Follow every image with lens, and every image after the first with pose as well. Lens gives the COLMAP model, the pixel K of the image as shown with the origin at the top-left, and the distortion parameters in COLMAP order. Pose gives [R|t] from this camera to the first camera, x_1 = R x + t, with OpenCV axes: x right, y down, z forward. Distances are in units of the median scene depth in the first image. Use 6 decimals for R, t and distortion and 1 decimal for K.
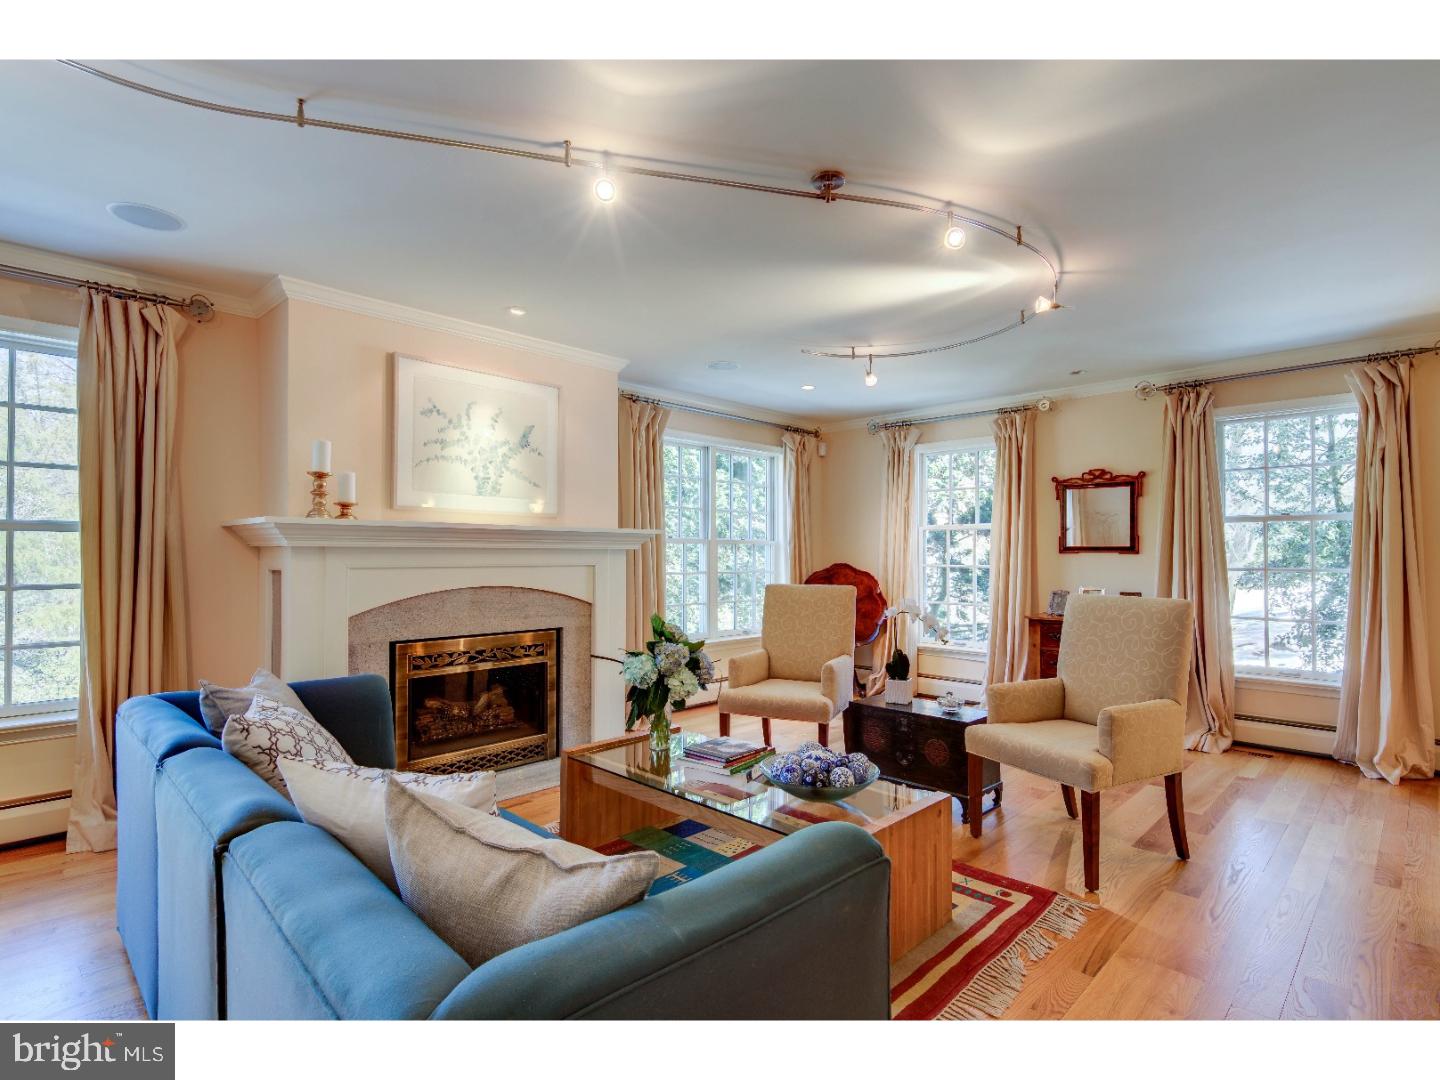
lens RADIAL K [[729.5, 0, 715.9], [0, 729.5, 550.8], [0, 0, 1]] dist [-0.003511, -0.000321]
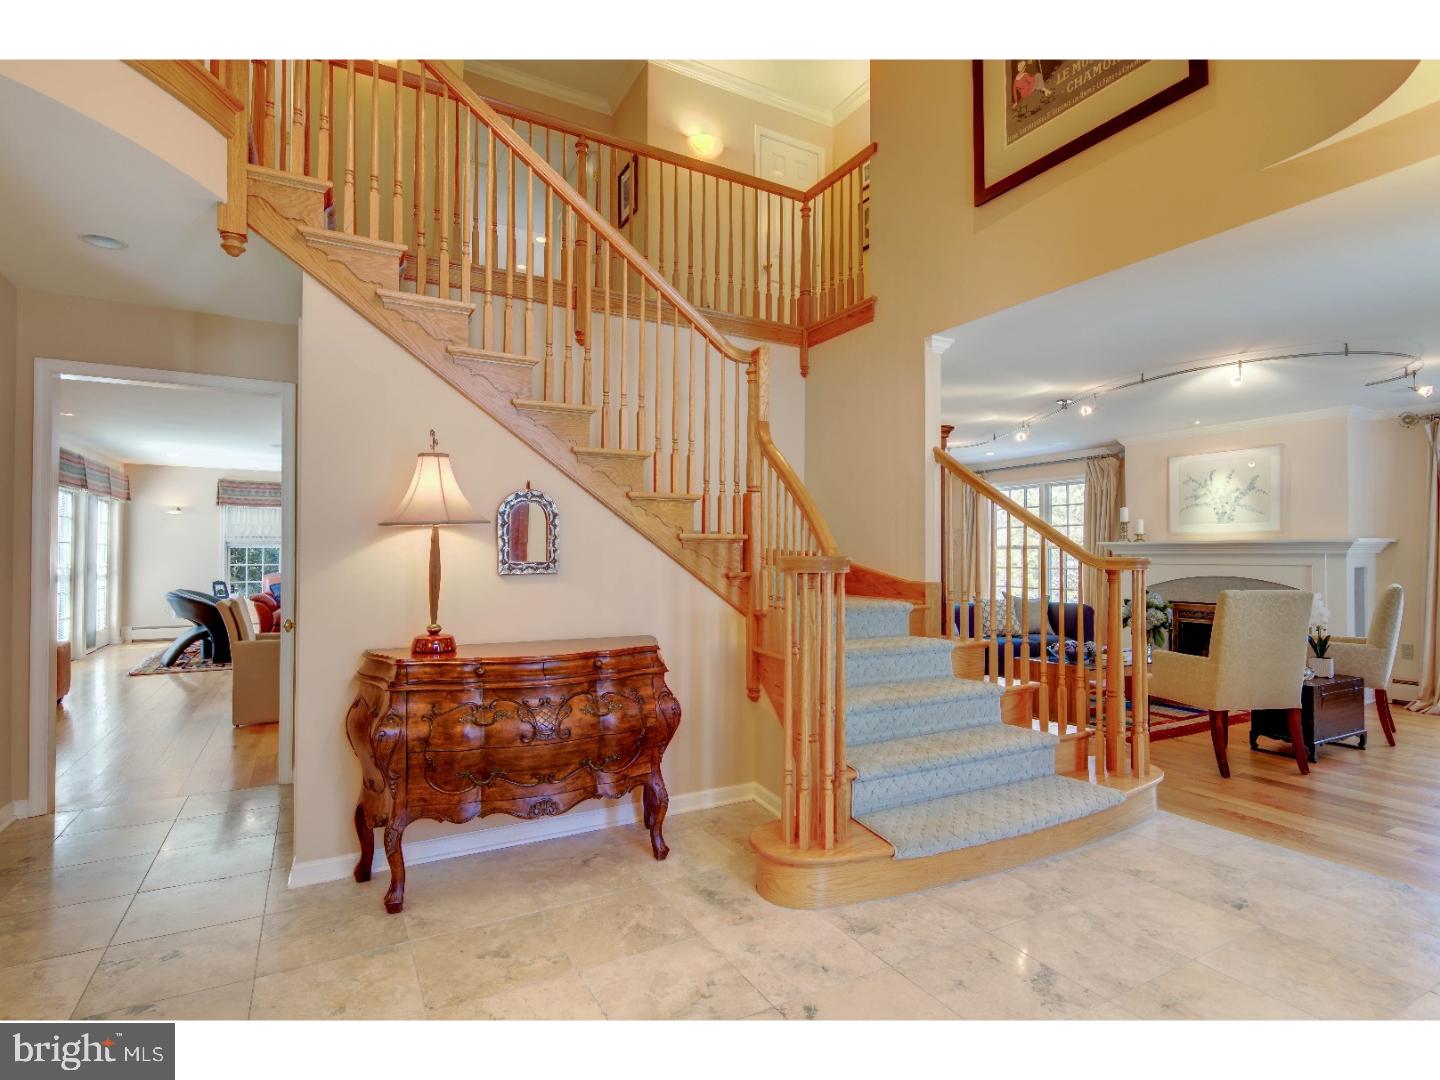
lens RADIAL K [[729.5, 0, 721.6], [0, 729.5, 549.3], [0, 0, 1]] dist [-0.003511, -0.000321]
pose [[-0.245152, -0.010009, -0.969433, 1.632966], [0.010385, 0.999862, -0.012950, -0.004257], [0.969429, -0.013242, -0.245014, 0.276610]]
